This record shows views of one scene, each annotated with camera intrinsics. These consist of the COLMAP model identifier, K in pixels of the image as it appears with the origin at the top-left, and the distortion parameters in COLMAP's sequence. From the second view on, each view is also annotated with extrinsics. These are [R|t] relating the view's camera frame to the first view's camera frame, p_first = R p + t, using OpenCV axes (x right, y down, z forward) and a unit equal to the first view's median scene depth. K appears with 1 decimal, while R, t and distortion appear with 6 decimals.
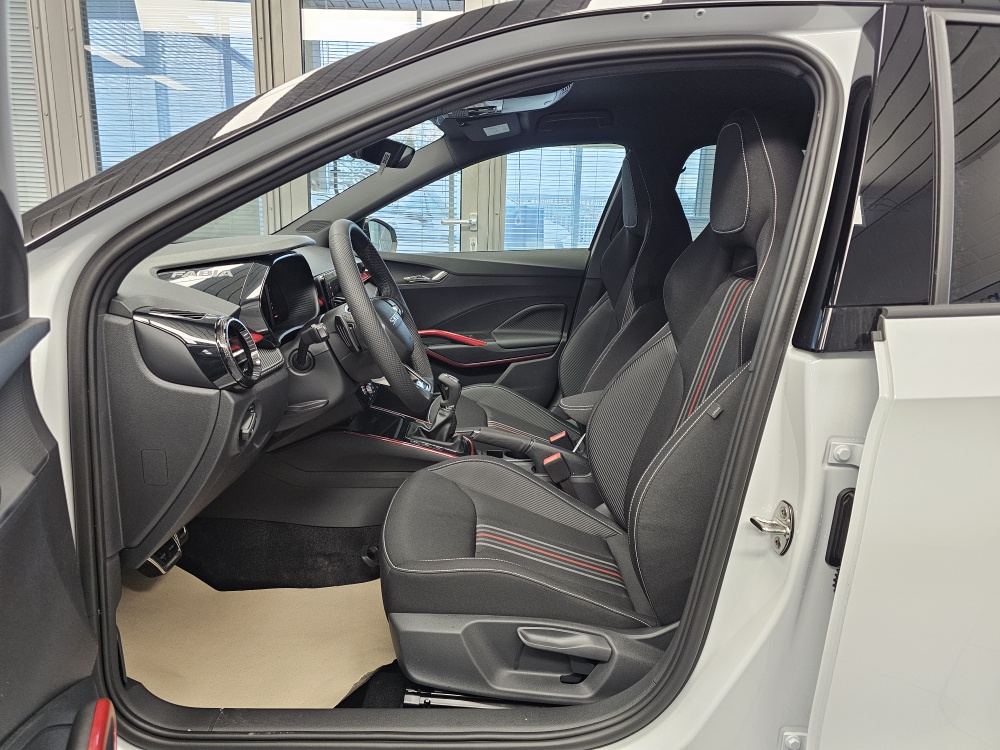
lens RADIAL K [[644.4, 0, 495.3], [0, 644.4, 347.0], [0, 0, 1]] dist [0.009418, -0.001234]
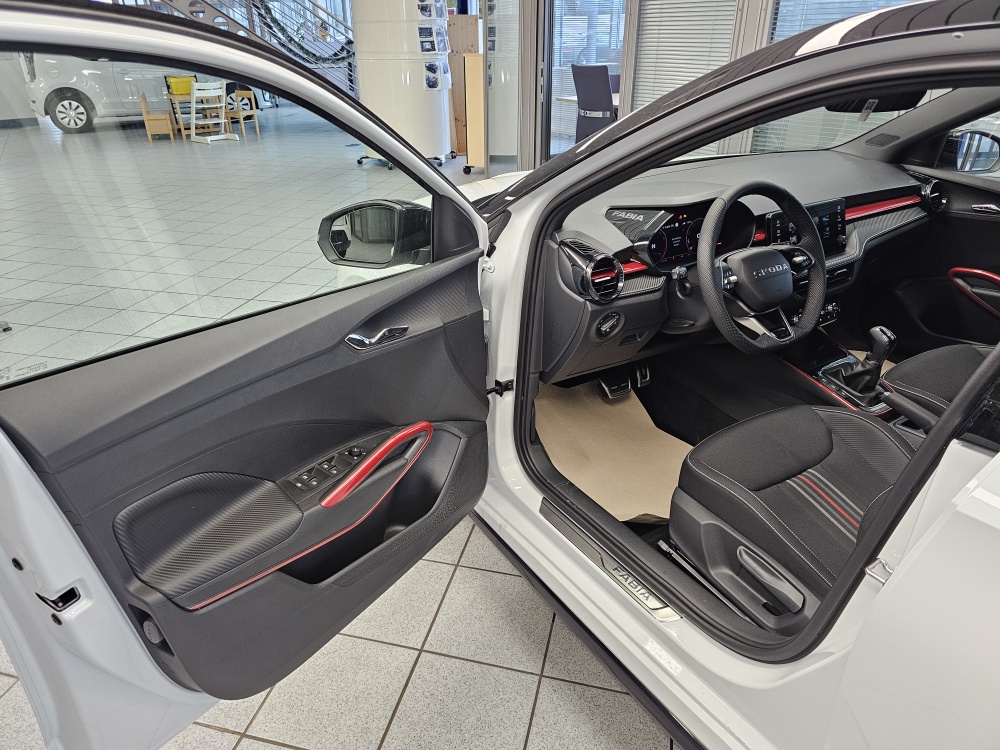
lens RADIAL K [[644.4, 0, 495.3], [0, 644.4, 347.0], [0, 0, 1]] dist [0.009418, -0.001234]
pose [[0.557207, 0.335121, -0.759746, 0.592644], [-0.155580, 0.940875, 0.300912, -0.228016], [0.815668, -0.049469, 0.576401, -0.084625]]
